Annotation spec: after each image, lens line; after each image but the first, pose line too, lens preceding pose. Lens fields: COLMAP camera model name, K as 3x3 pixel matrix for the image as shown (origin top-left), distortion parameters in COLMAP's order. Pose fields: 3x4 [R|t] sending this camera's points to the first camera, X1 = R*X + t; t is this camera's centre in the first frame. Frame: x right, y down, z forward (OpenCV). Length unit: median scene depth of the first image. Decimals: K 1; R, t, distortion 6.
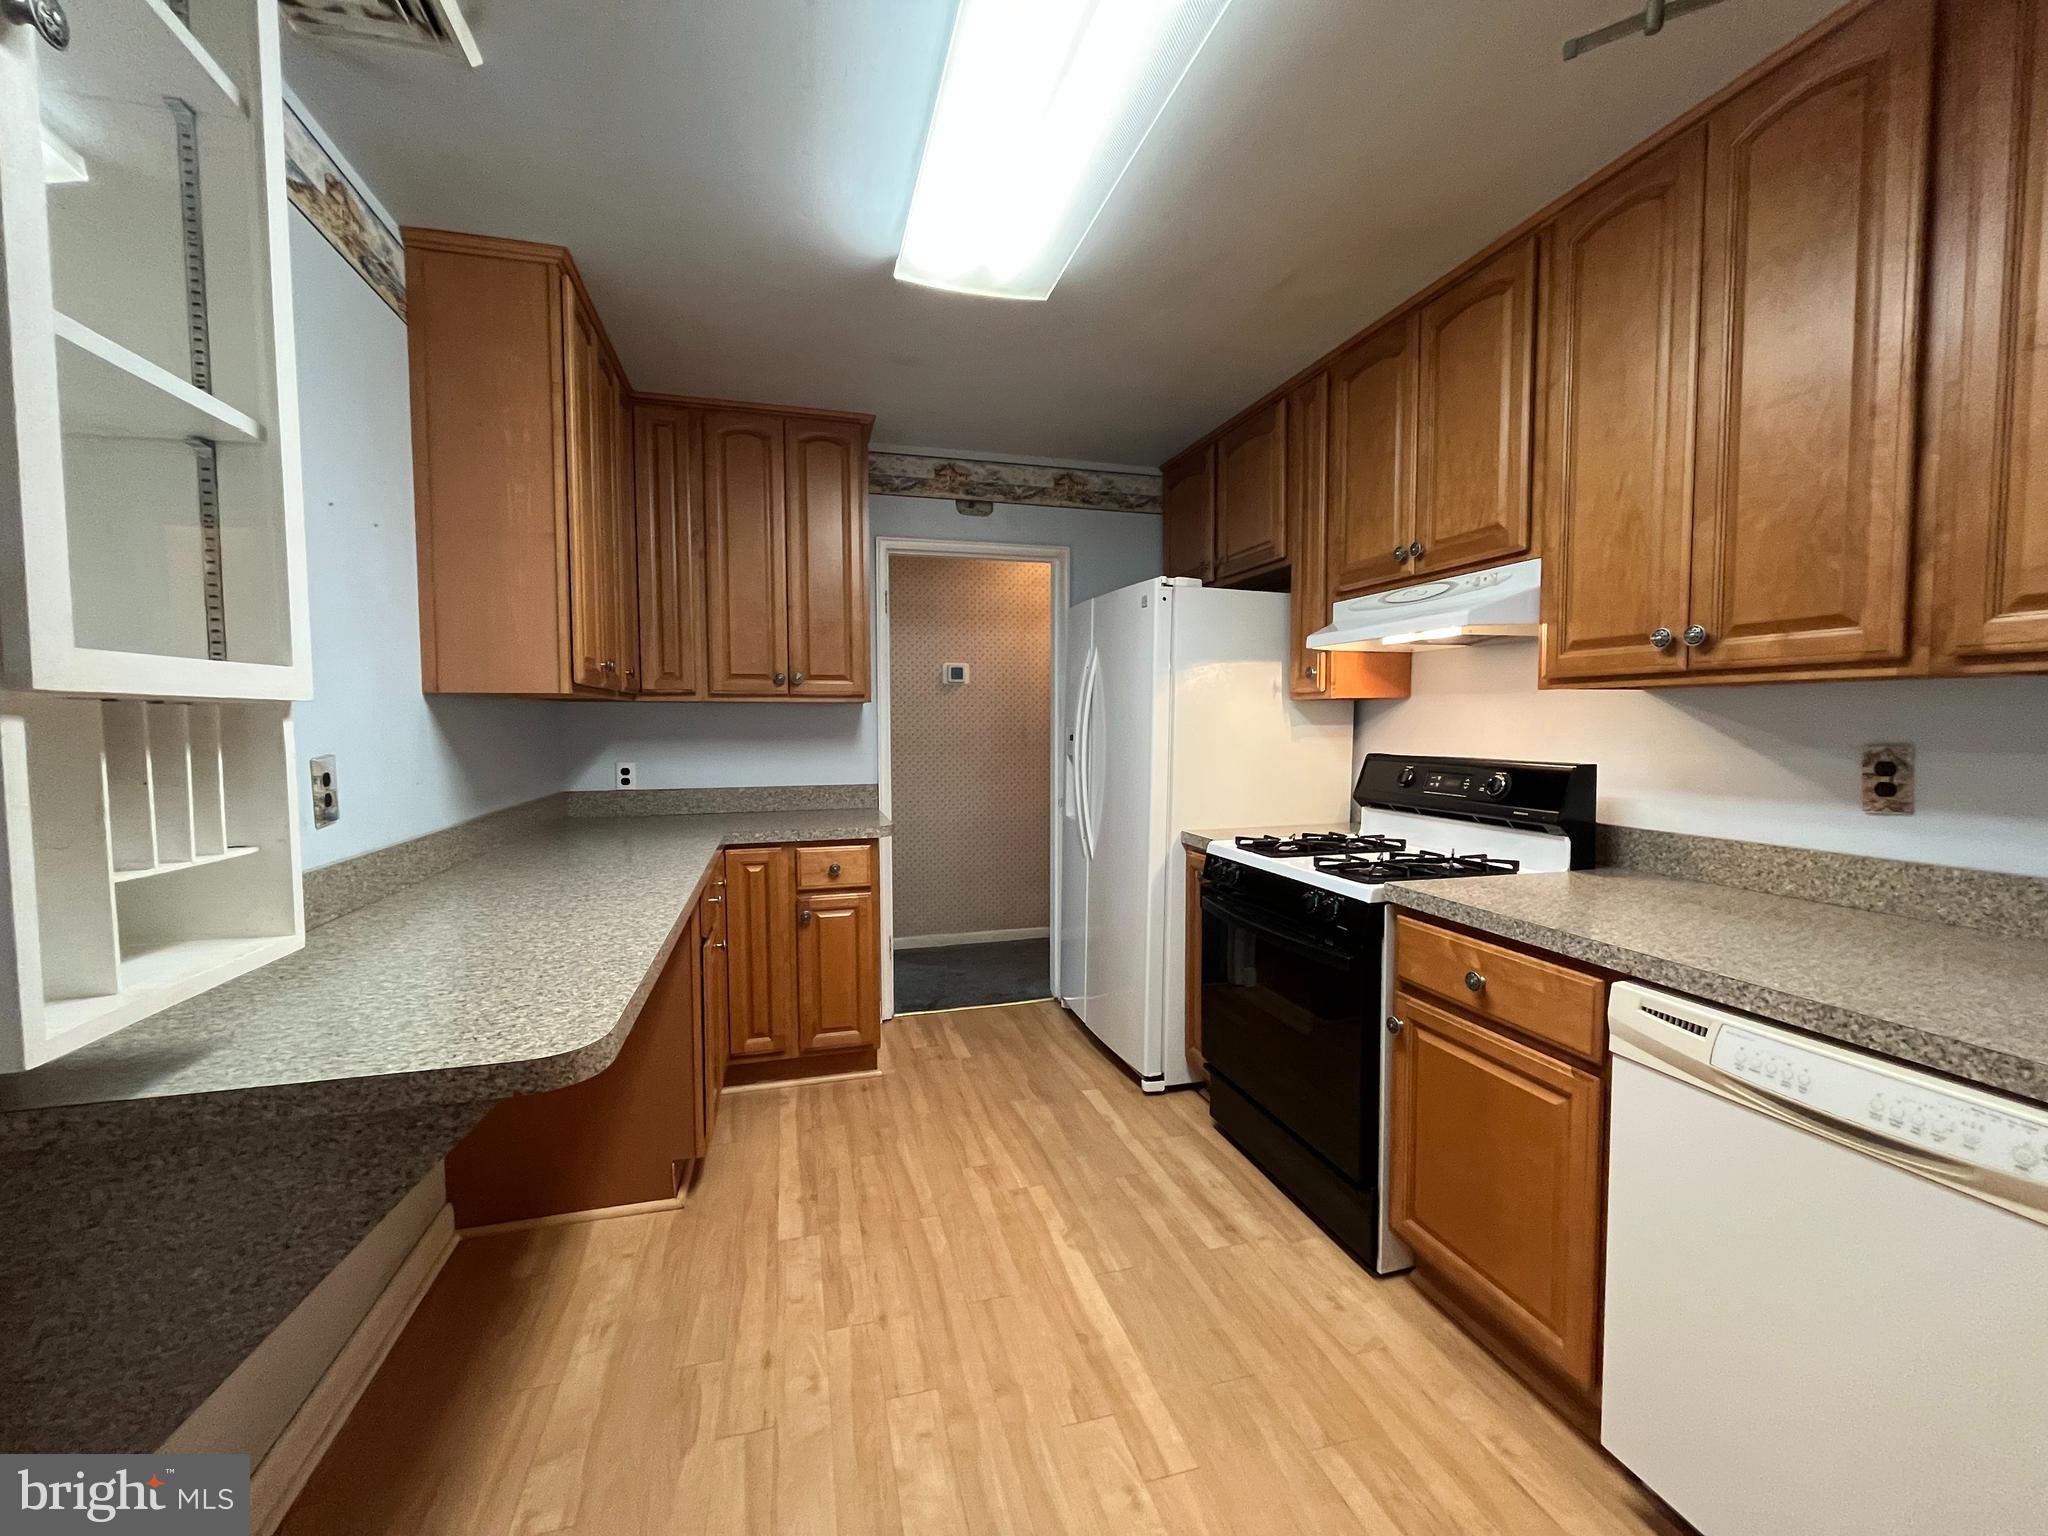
lens RADIAL K [[825.3, 0, 1018.8], [0, 825.3, 764.3], [0, 0, 1]] dist [-0.003907, 0.000489]
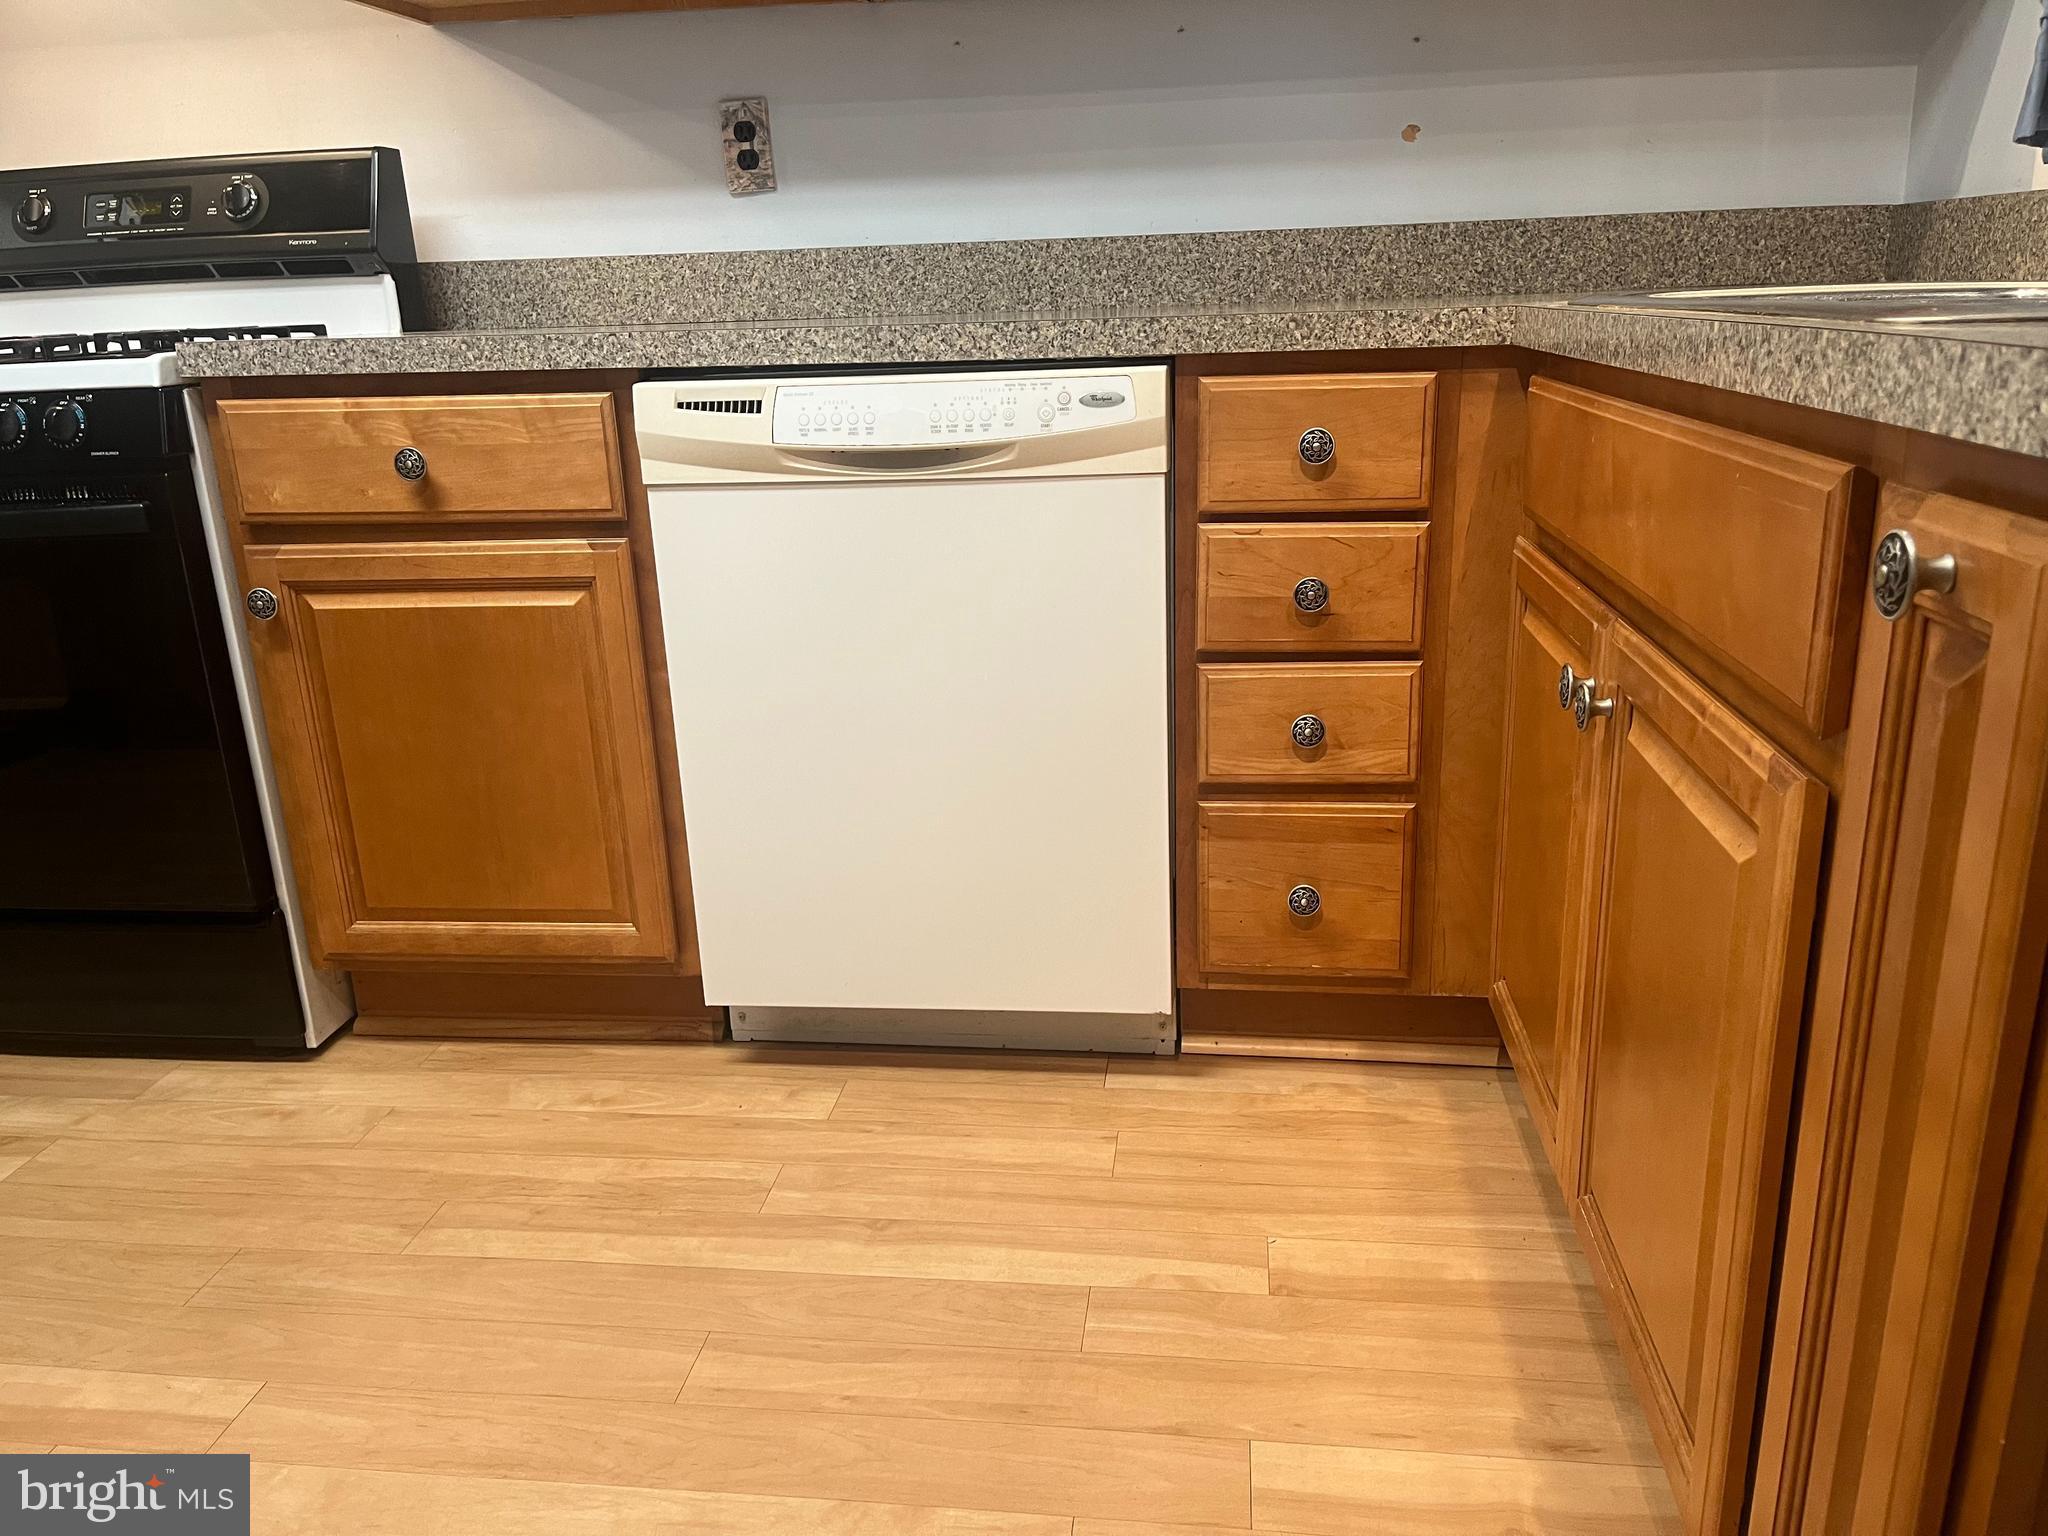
lens RADIAL K [[1541.8, 0, 1026.2], [0, 1541.8, 781.6], [0, 0, 1]] dist [0.073583, -0.101843]
pose [[0.379073, -0.286988, 0.879740, -0.294686], [0.080670, 0.957322, 0.277537, 0.176244], [-0.921844, -0.034239, 0.386046, 0.118138]]
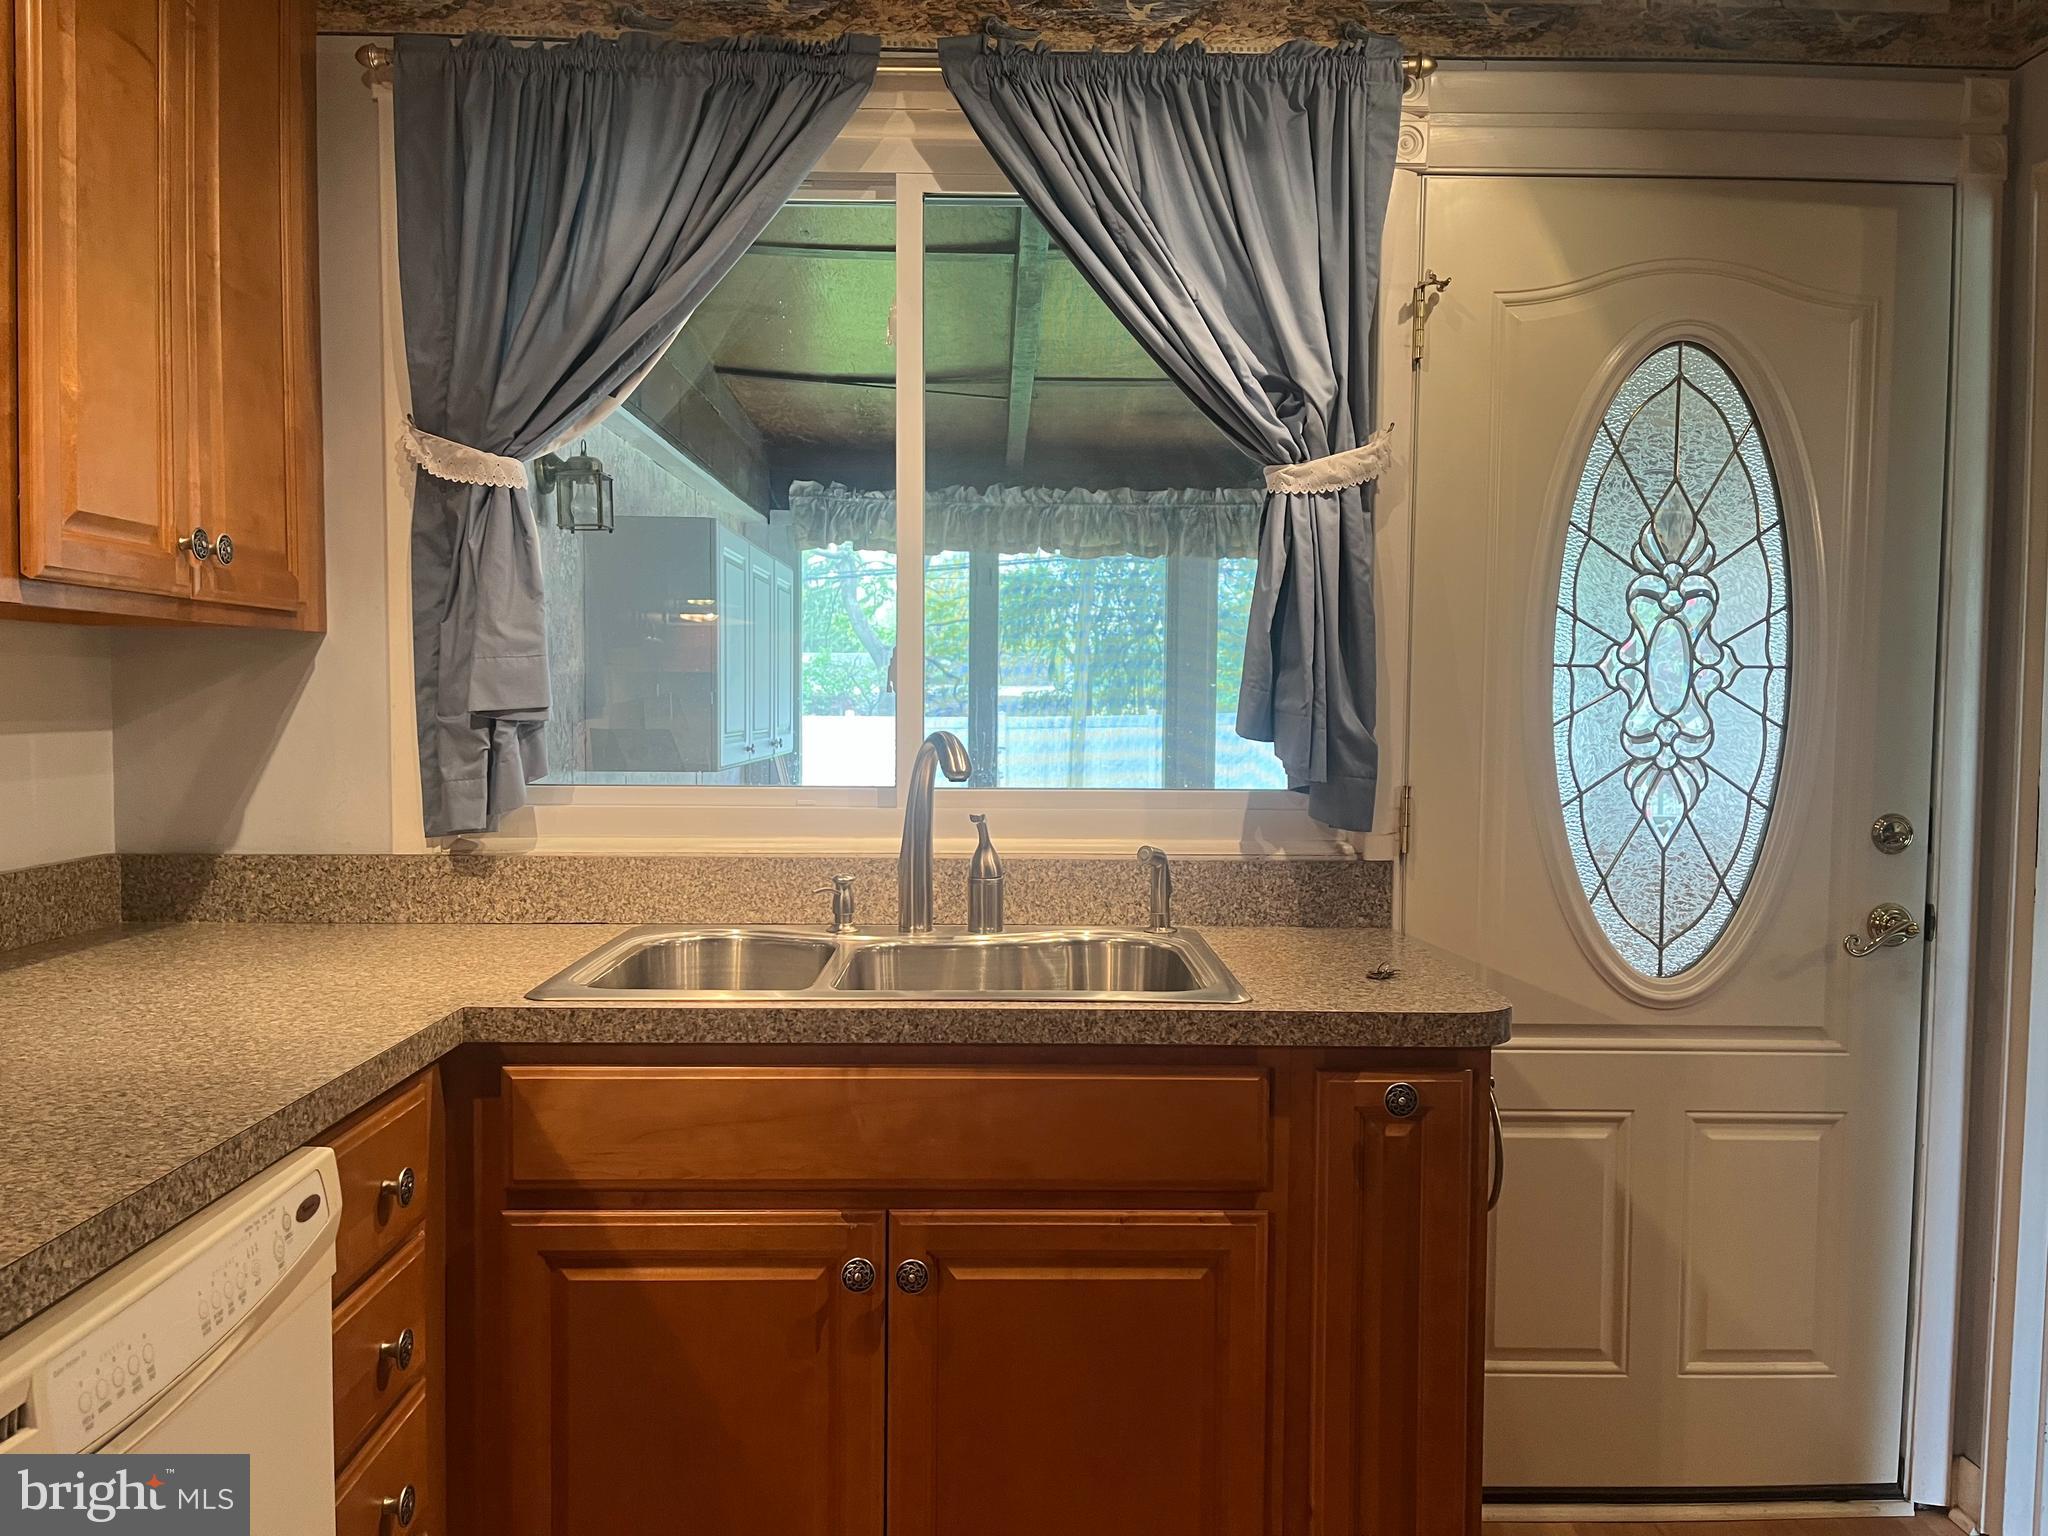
lens RADIAL K [[1541.8, 0, 1025.5], [0, 1541.8, 775.3], [0, 0, 1]] dist [0.073583, -0.101843]
pose [[-0.970206, -0.018337, 0.241586, 0.104852], [0.006476, 0.994813, 0.101517, -0.044349], [-0.242195, 0.100057, -0.965055, 1.009505]]
